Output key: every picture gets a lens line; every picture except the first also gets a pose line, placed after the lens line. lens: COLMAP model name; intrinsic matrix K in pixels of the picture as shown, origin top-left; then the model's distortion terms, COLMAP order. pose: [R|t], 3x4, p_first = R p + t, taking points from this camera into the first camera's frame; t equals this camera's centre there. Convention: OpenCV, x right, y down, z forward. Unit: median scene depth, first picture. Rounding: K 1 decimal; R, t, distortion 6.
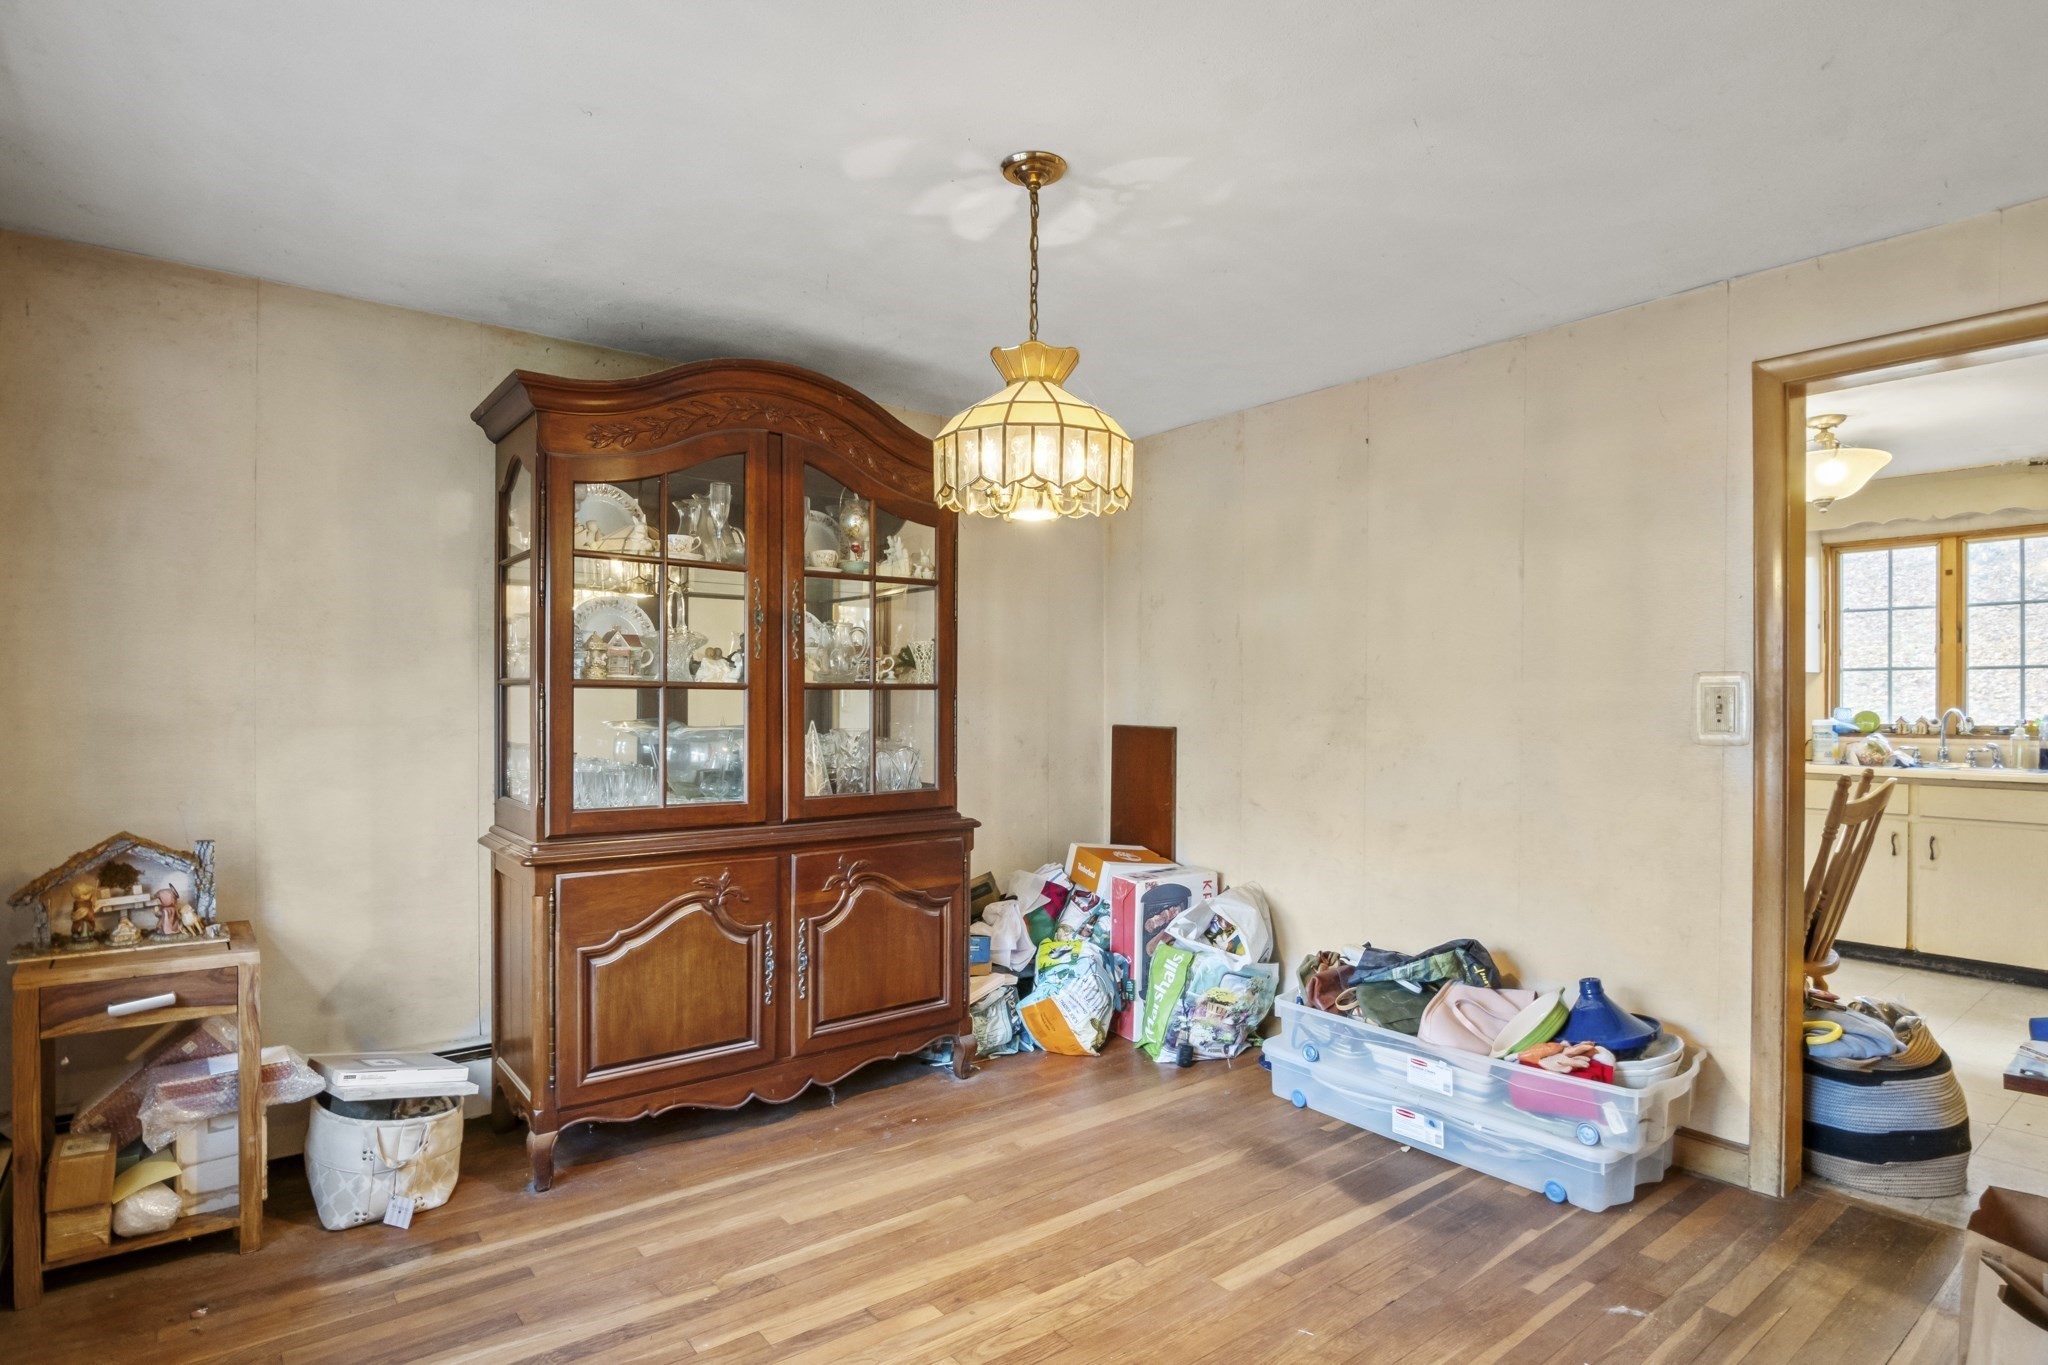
lens RADIAL K [[1060.9, 0, 1031.3], [0, 1060.9, 695.5], [0, 0, 1]] dist [-0.019178, -0.000198]
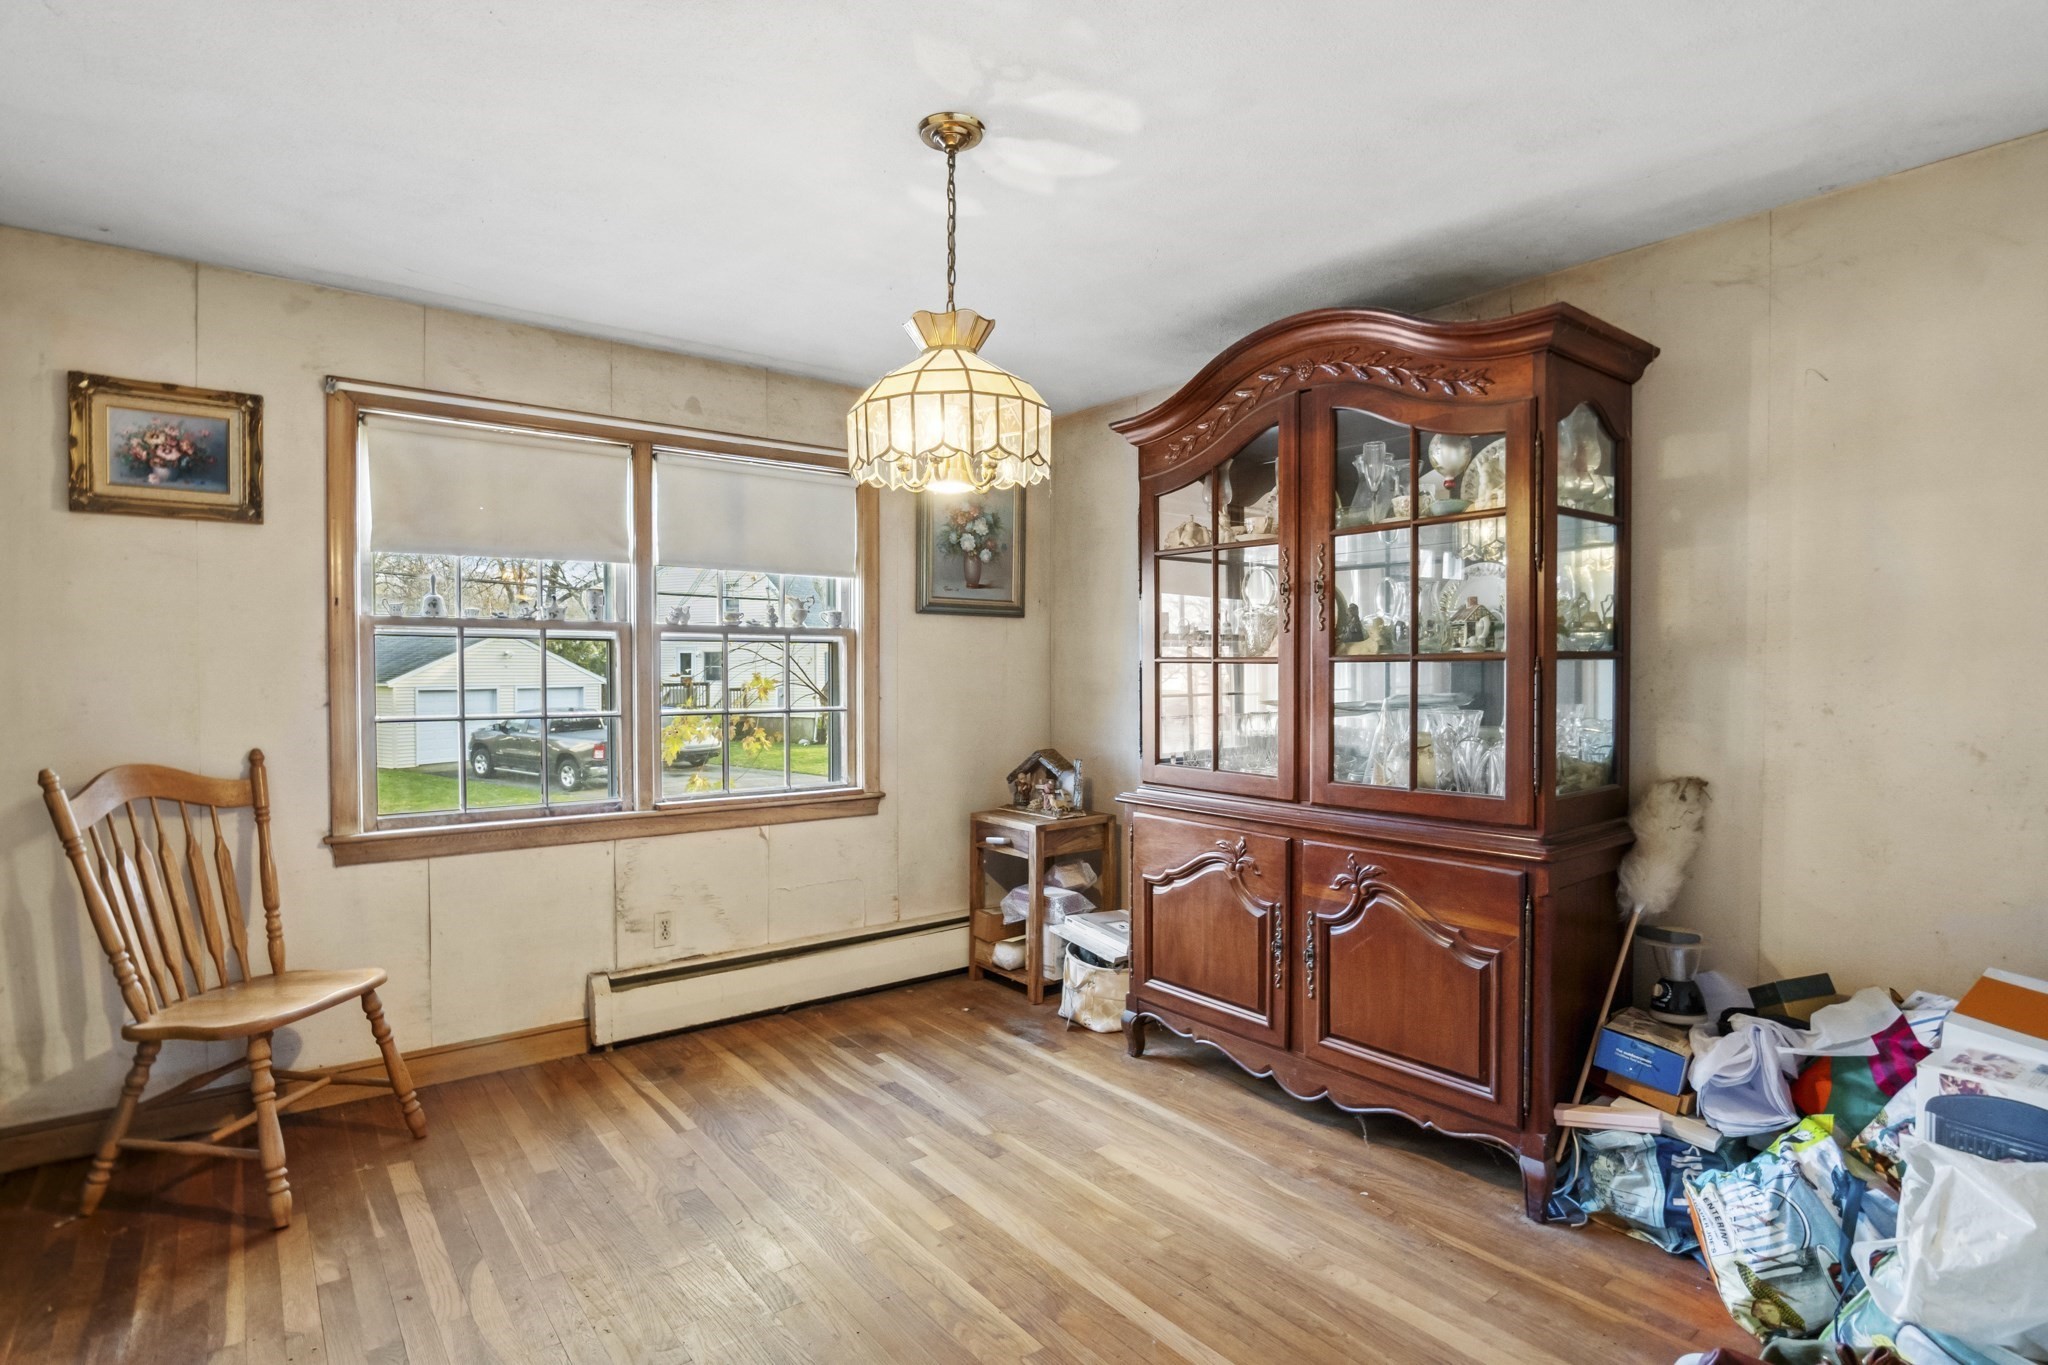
lens RADIAL K [[1040.4, 0, 1030.7], [0, 1040.4, 686.9], [0, 0, 1]] dist [-0.017293, 0.000095]
pose [[-0.003651, 0.013605, -0.999901, 0.873159], [0.004827, 0.999896, 0.013587, 0.002364], [0.999982, -0.004777, -0.003717, 0.967069]]
